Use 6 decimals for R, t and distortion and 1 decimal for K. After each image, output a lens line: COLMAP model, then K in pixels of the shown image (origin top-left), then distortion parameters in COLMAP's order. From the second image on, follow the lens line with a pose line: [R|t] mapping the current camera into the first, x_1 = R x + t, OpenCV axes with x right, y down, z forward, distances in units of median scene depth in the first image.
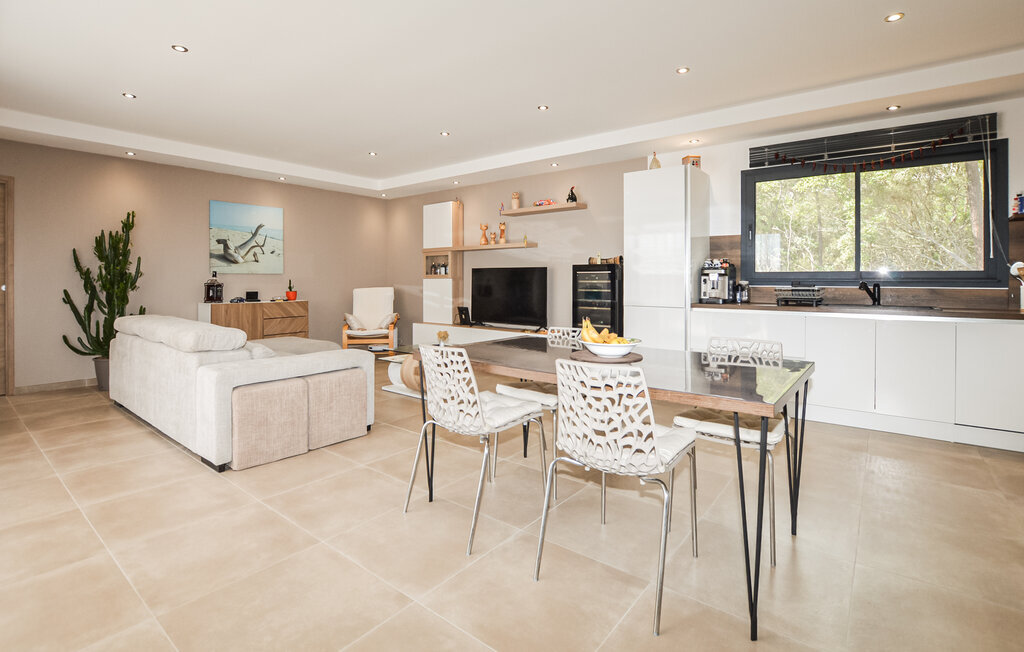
lens RADIAL K [[477.3, 0, 518.9], [0, 477.3, 279.8], [0, 0, 1]] dist [-0.026400, 0.001166]
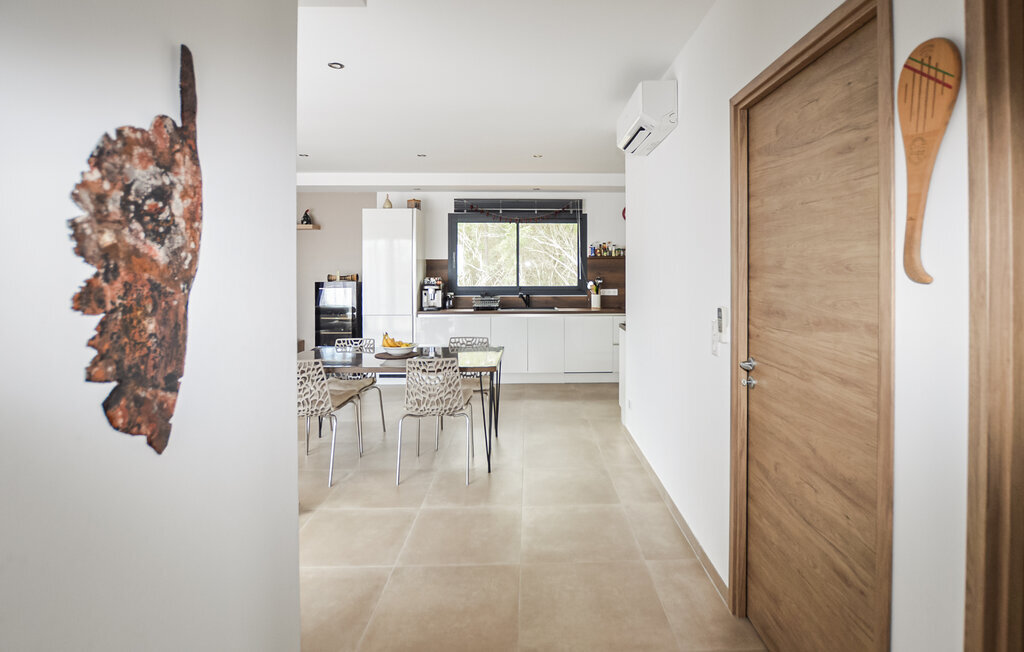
lens RADIAL K [[511.1, 0, 538.9], [0, 511.1, 272.6], [0, 0, 1]] dist [-0.000649, 0.000010]
pose [[0.777904, -0.008189, 0.628329, -0.287380], [0.005000, 0.999964, 0.006843, -0.070718], [-0.628363, -0.002182, 0.777917, -0.359002]]
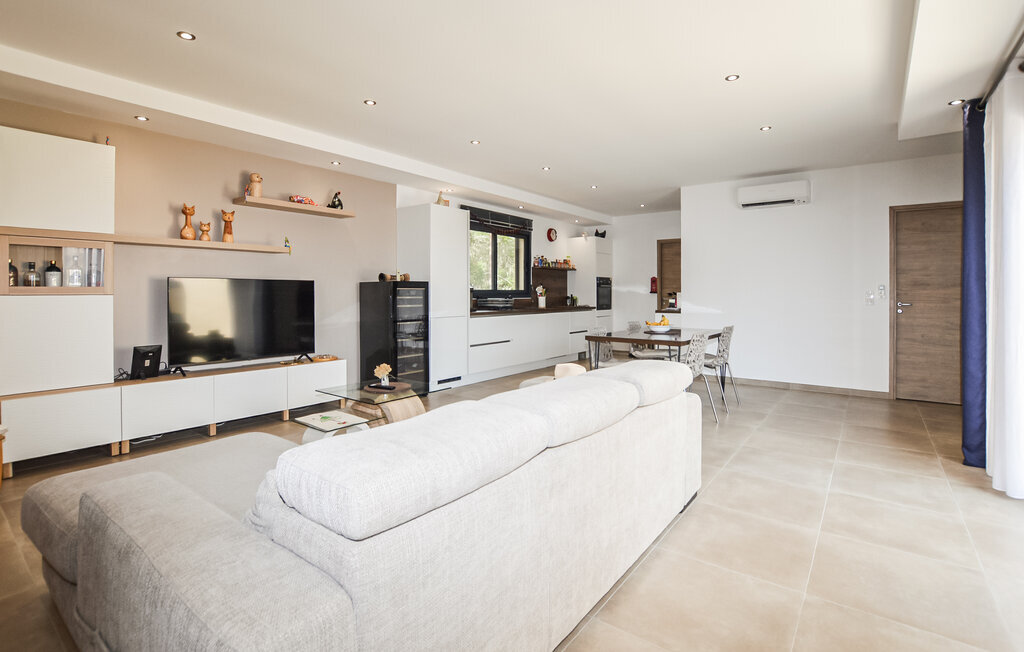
lens RADIAL K [[484.0, 0, 513.5], [0, 484.0, 297.0], [0, 0, 1]] dist [-0.028700, -0.000003]
pose [[-0.013388, -0.011872, 0.999840, -1.053345], [-0.002994, 0.999925, 0.011833, -0.012621], [-0.999906, -0.002835, -0.013423, 0.901002]]
